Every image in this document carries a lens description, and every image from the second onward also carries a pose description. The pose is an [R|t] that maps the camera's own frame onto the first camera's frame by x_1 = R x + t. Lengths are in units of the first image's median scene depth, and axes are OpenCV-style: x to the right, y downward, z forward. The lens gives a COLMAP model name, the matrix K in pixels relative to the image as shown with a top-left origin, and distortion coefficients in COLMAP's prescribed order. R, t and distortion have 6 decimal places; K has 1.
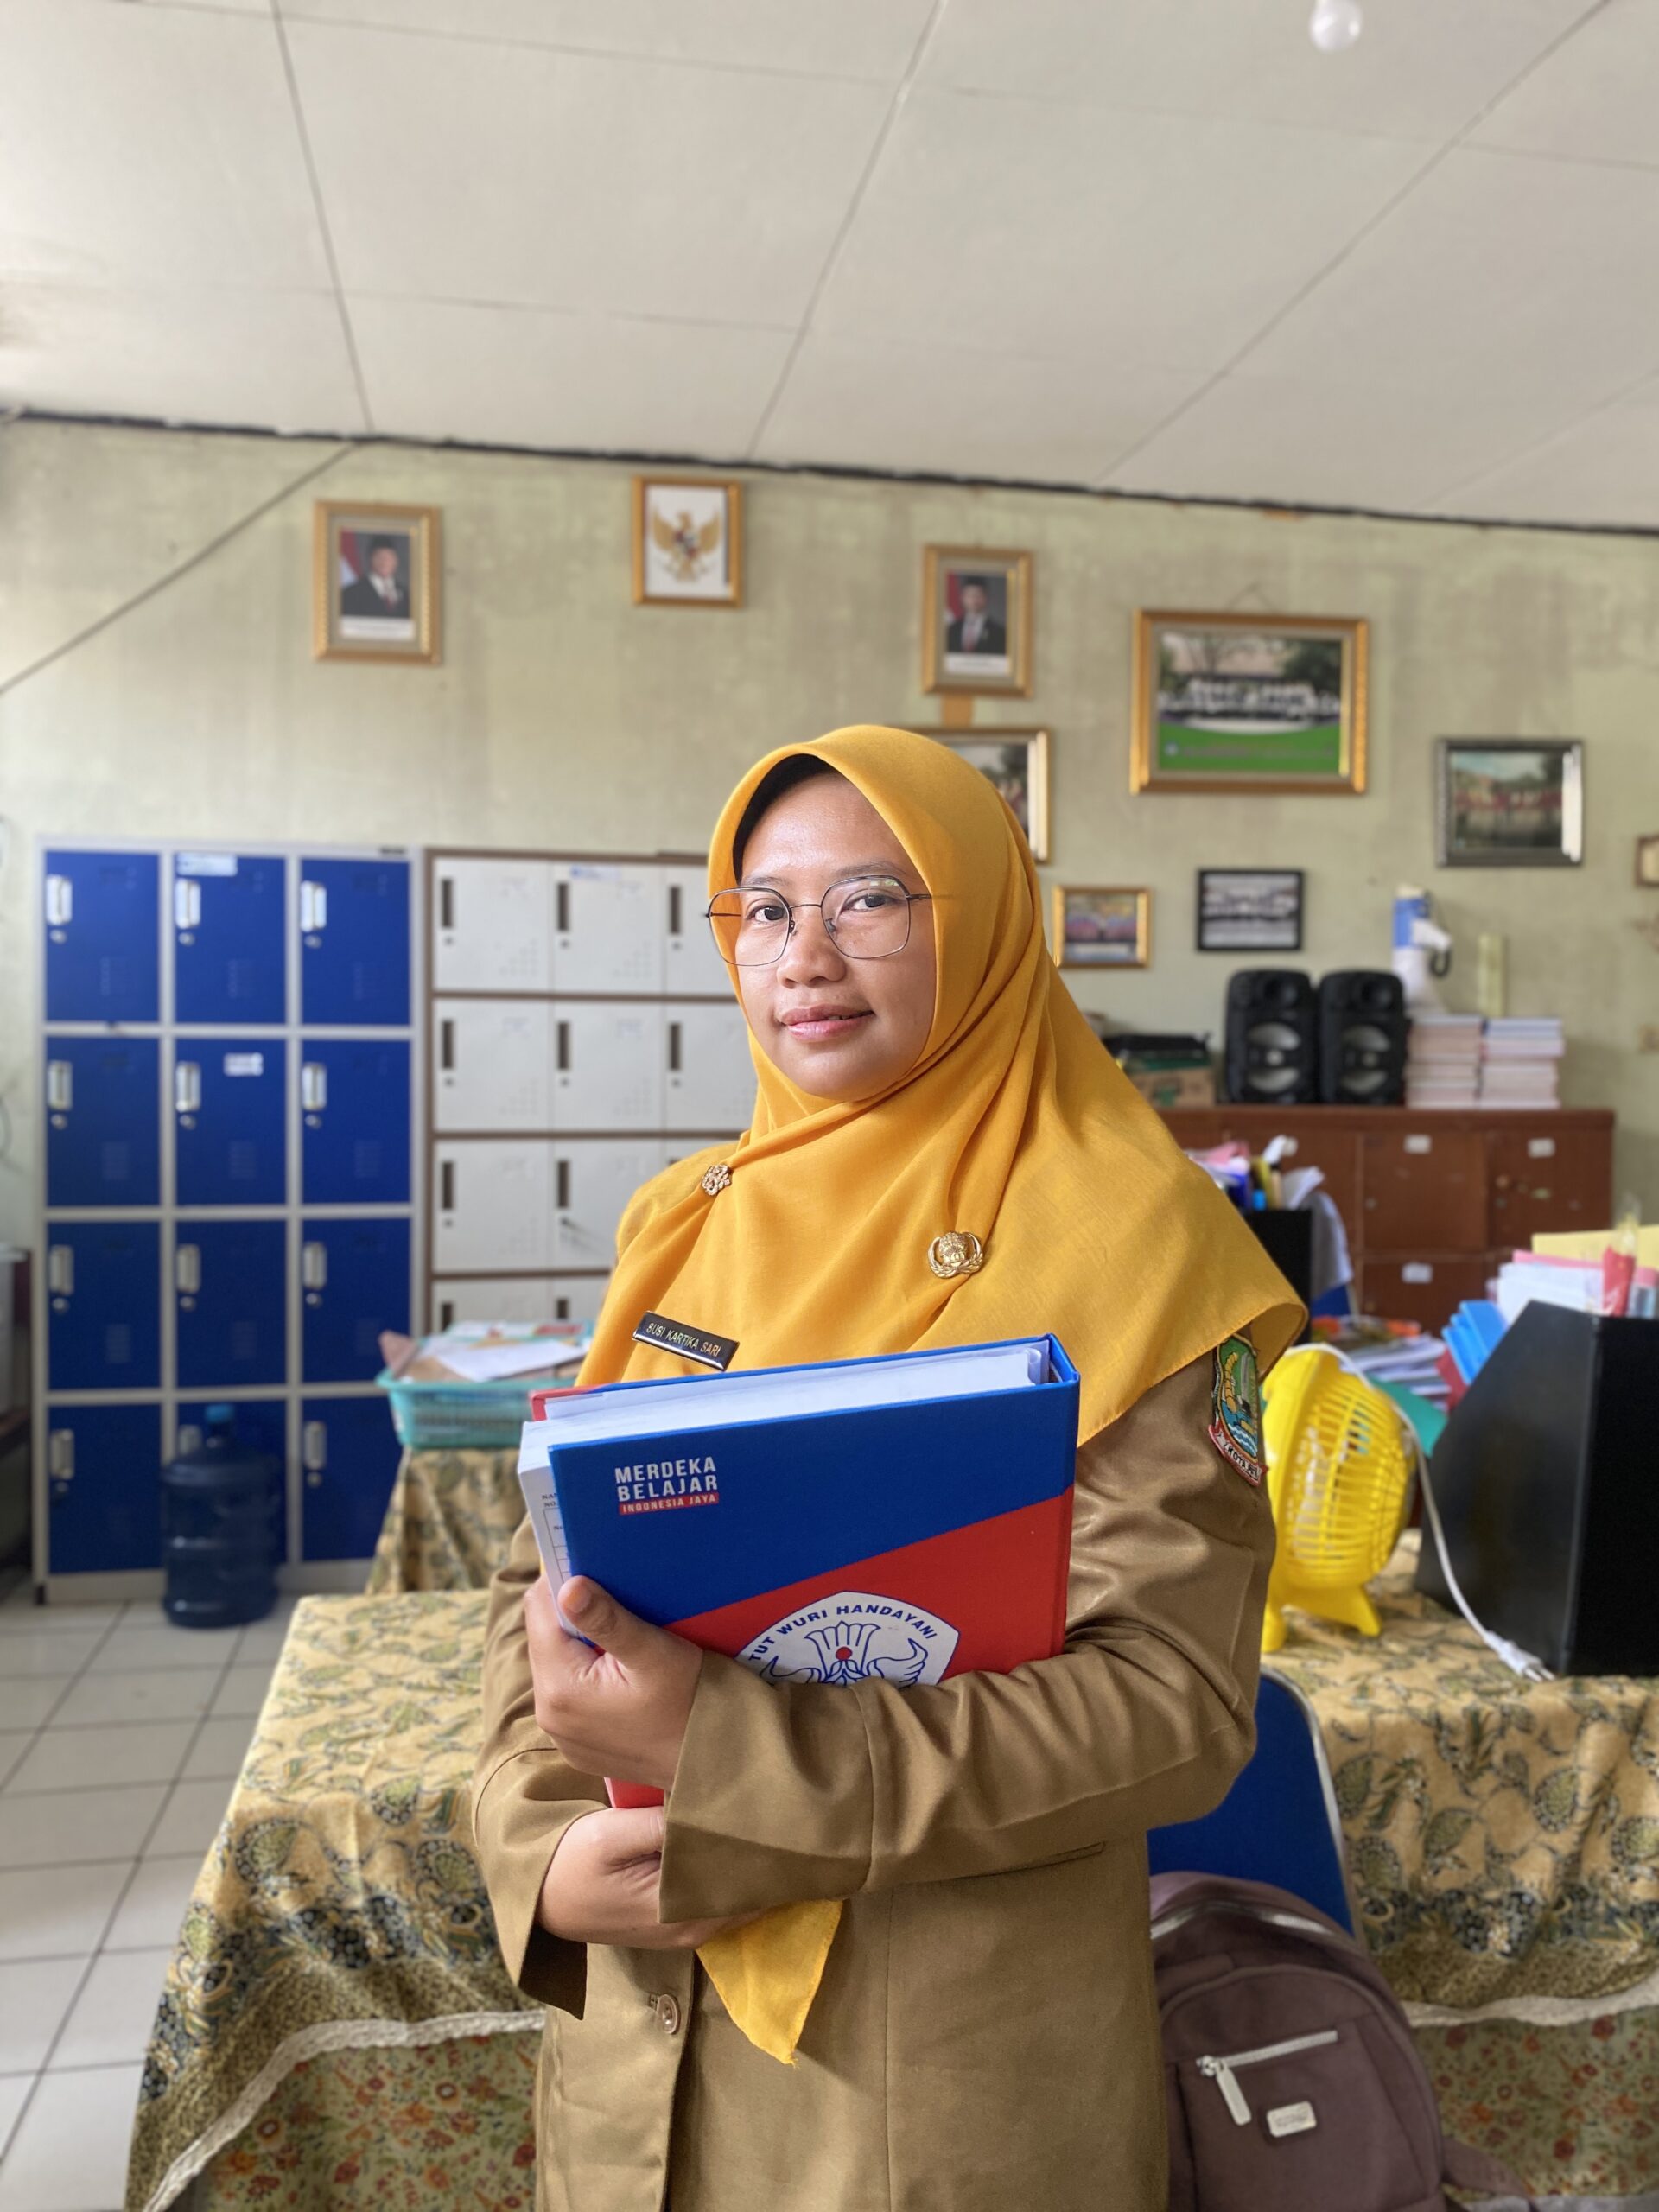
lens RADIAL K [[1718.5, 0, 834.7], [0, 1718.5, 1112.1], [0, 0, 1]] dist [0.031986, -0.065847]
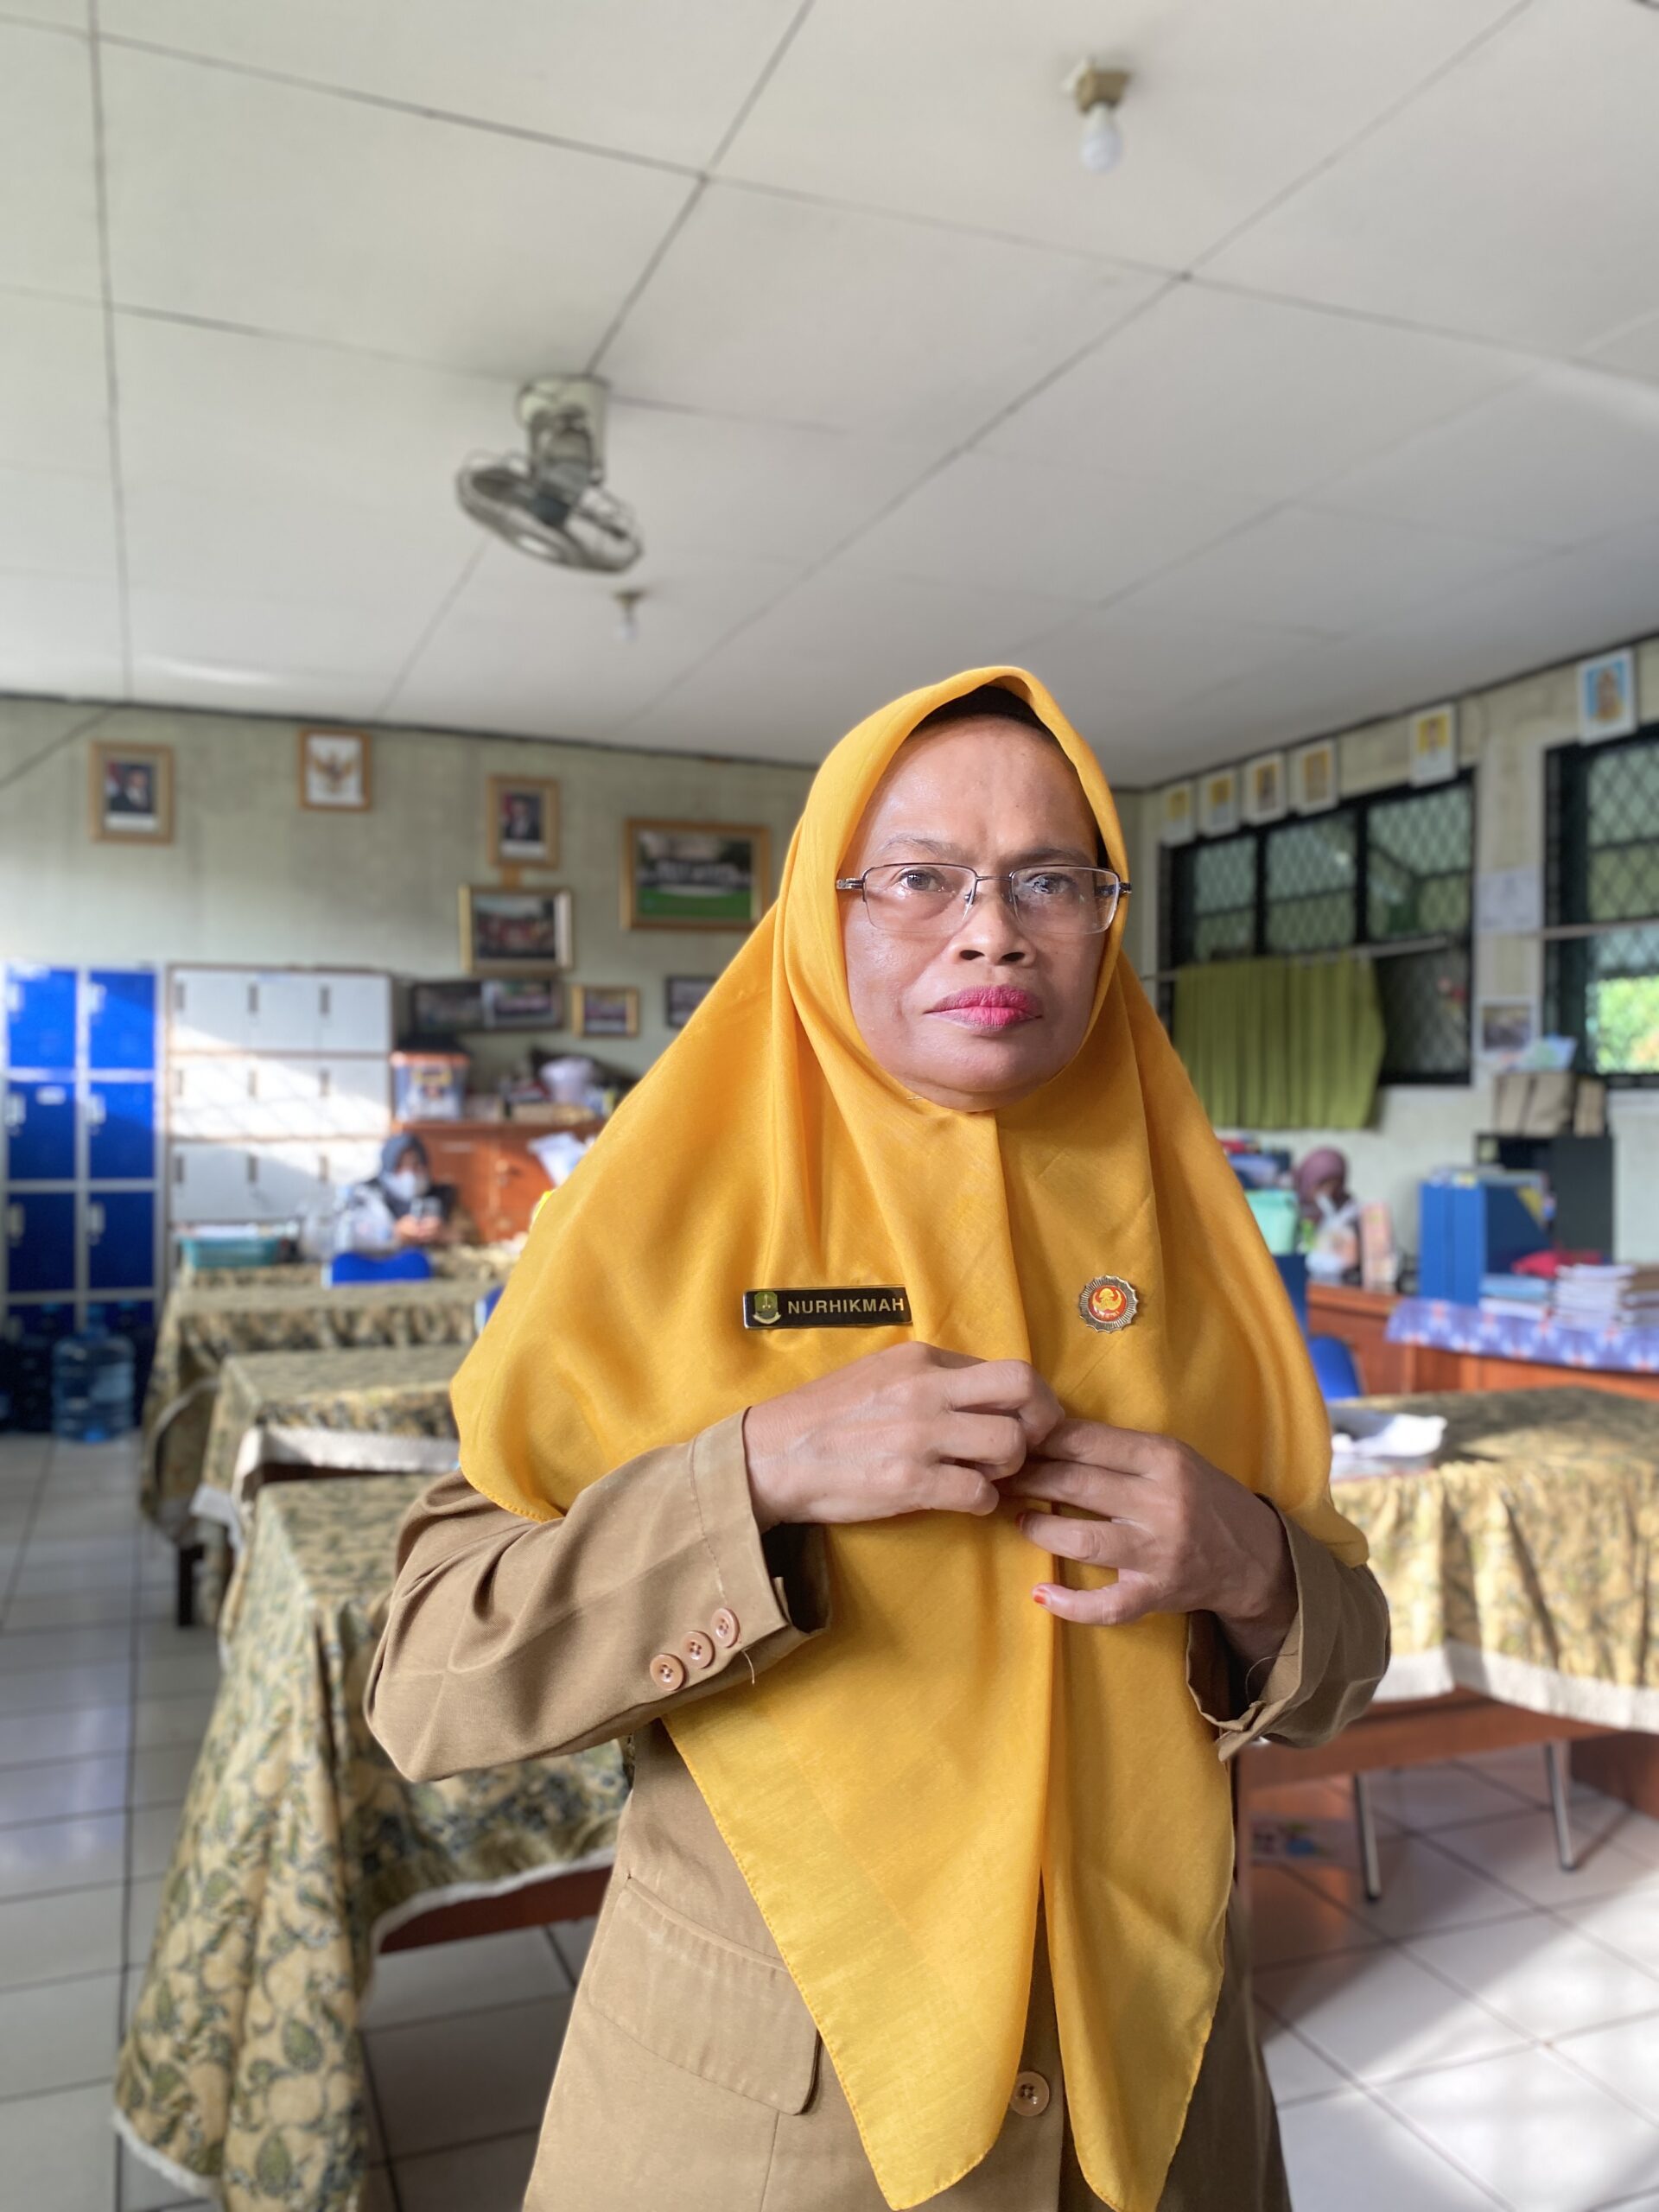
lens RADIAL K [[1718.5, 0, 850.7], [0, 1718.5, 1110.1], [0, 0, 1]] dist [0.031986, -0.065847]
pose [[0.980761, -0.001483, 0.195206, 0.068376], [0.006988, 0.999597, -0.027517, 0.030788], [-0.195086, 0.028351, 0.980376, -0.632213]]
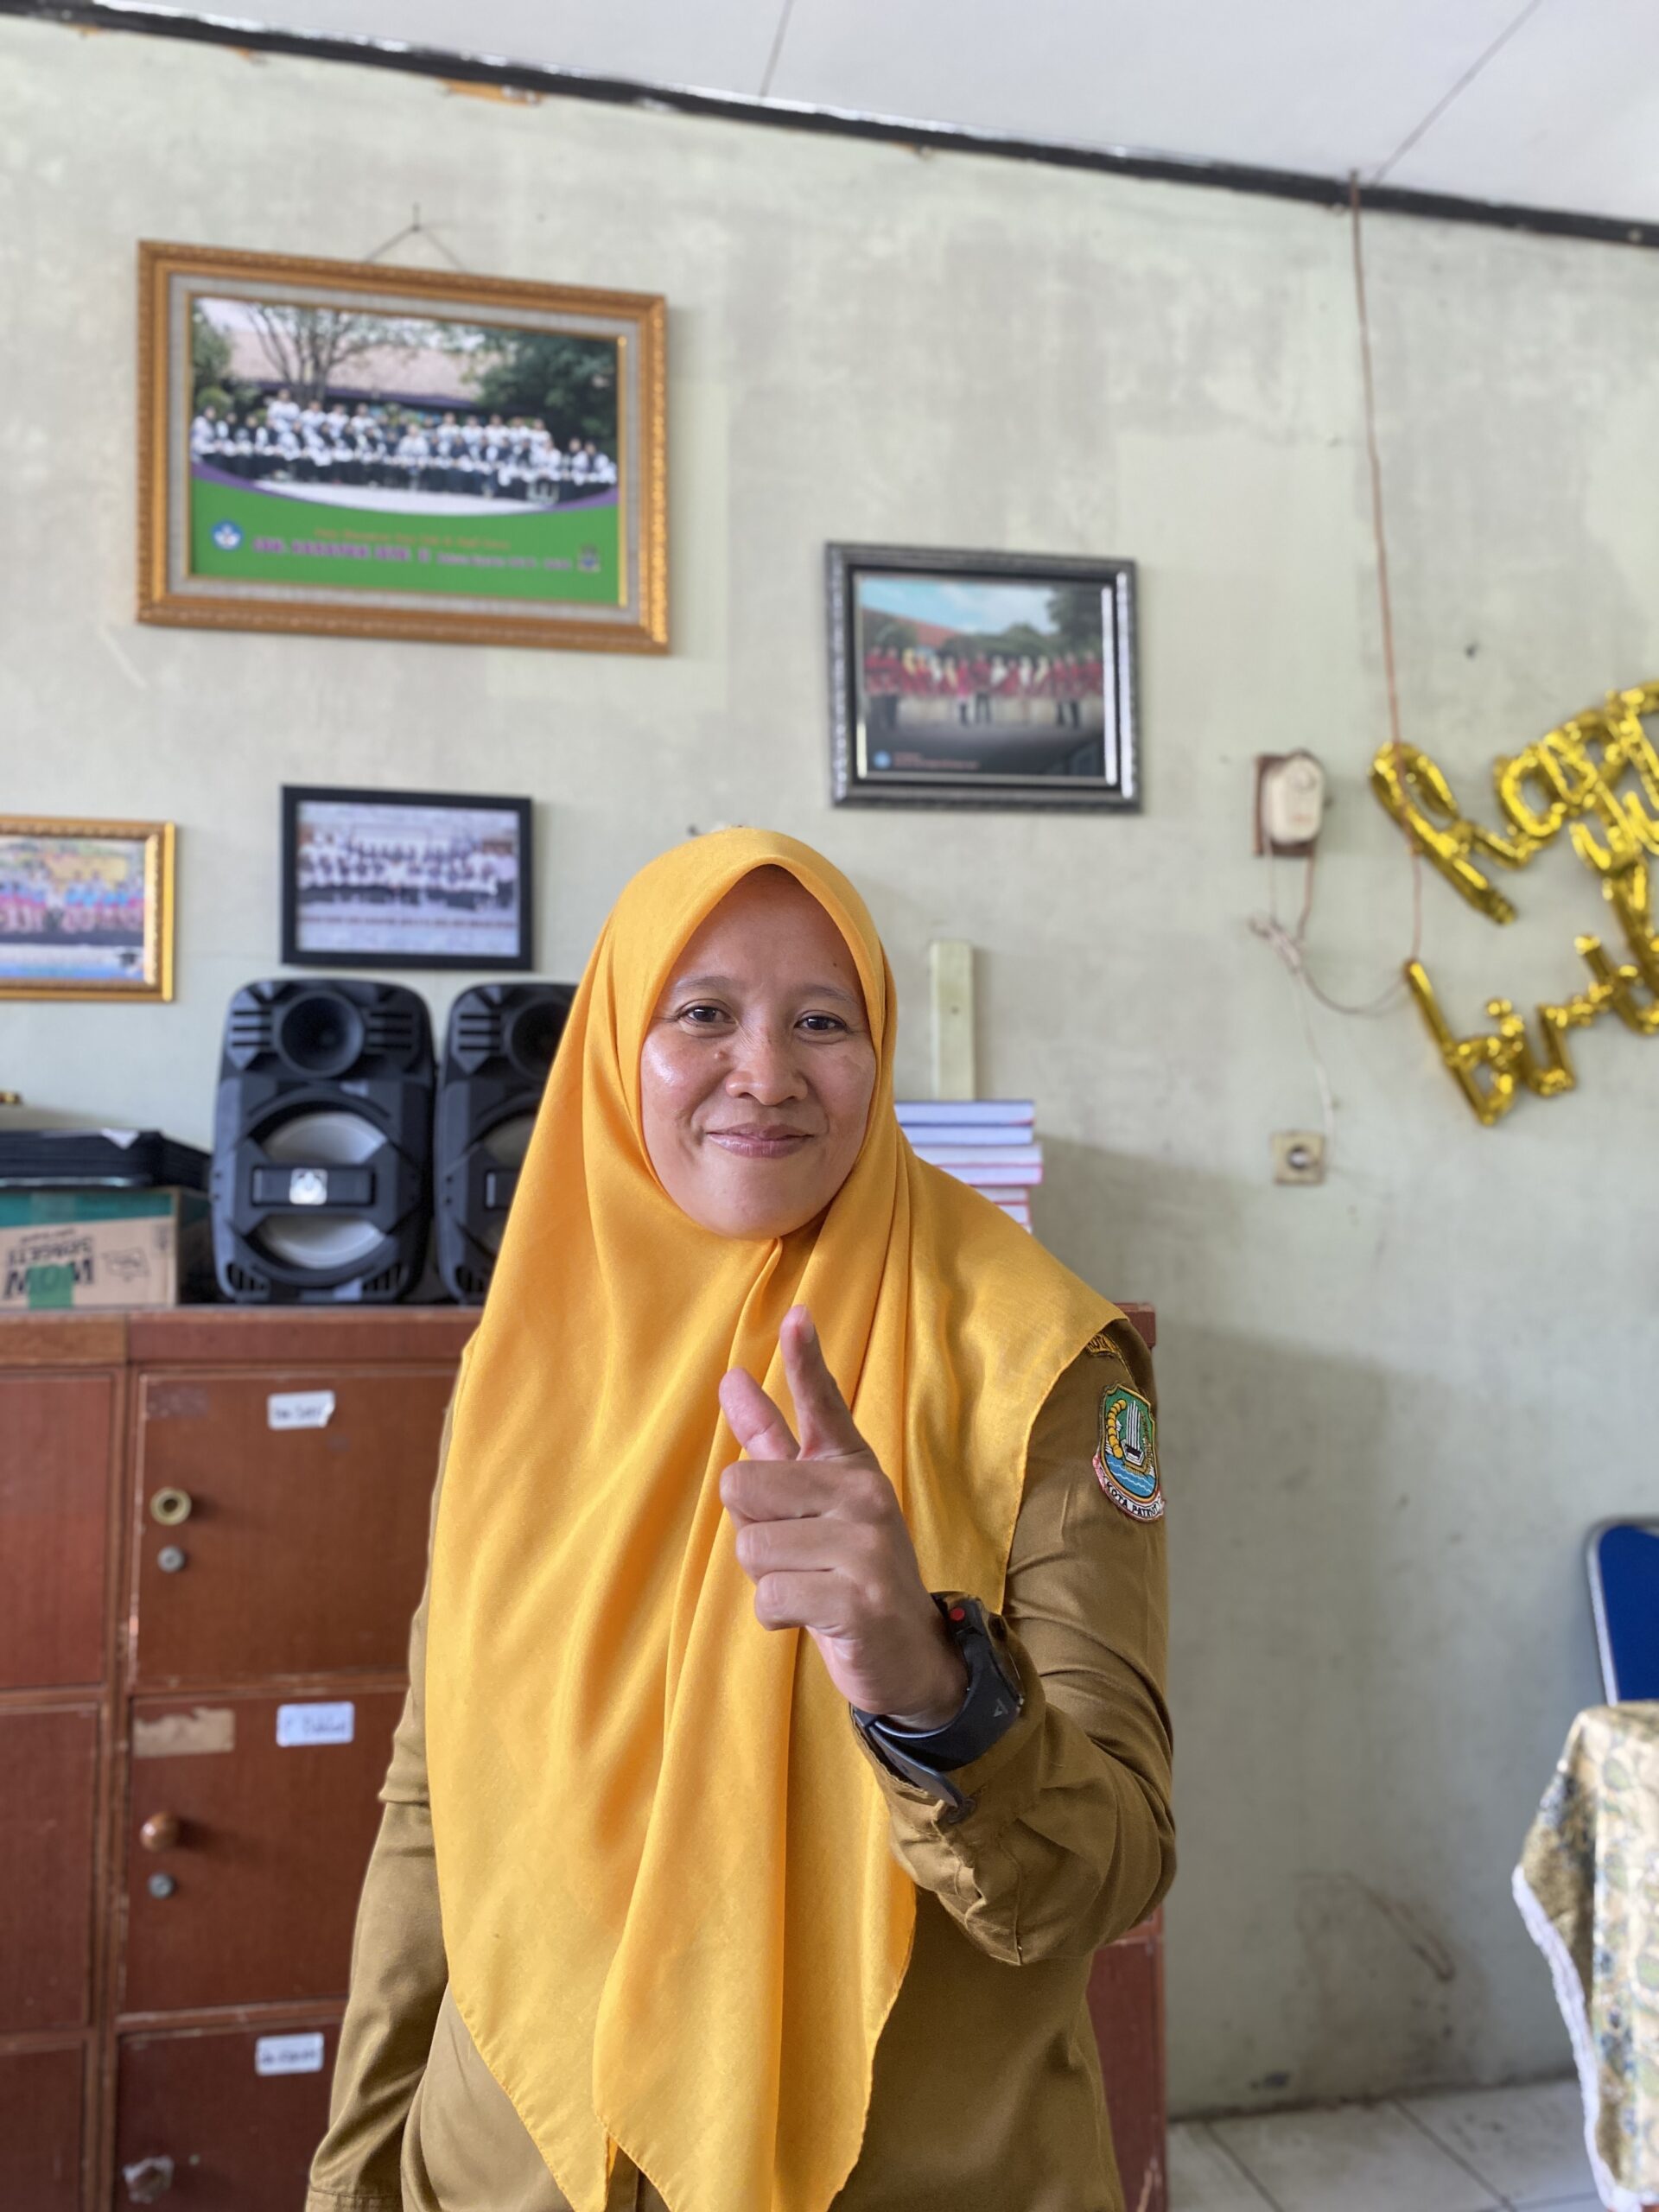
lens RADIAL K [[1718.5, 0, 839.0], [0, 1718.5, 1093.0], [0, 0, 1]] dist [0.031986, -0.065847]
pose [[0.999677, -0.002660, 0.025275, 0.358691], [0.005354, 0.994230, -0.107134, -0.008899], [-0.024845, 0.107235, 0.993923, 0.556958]]
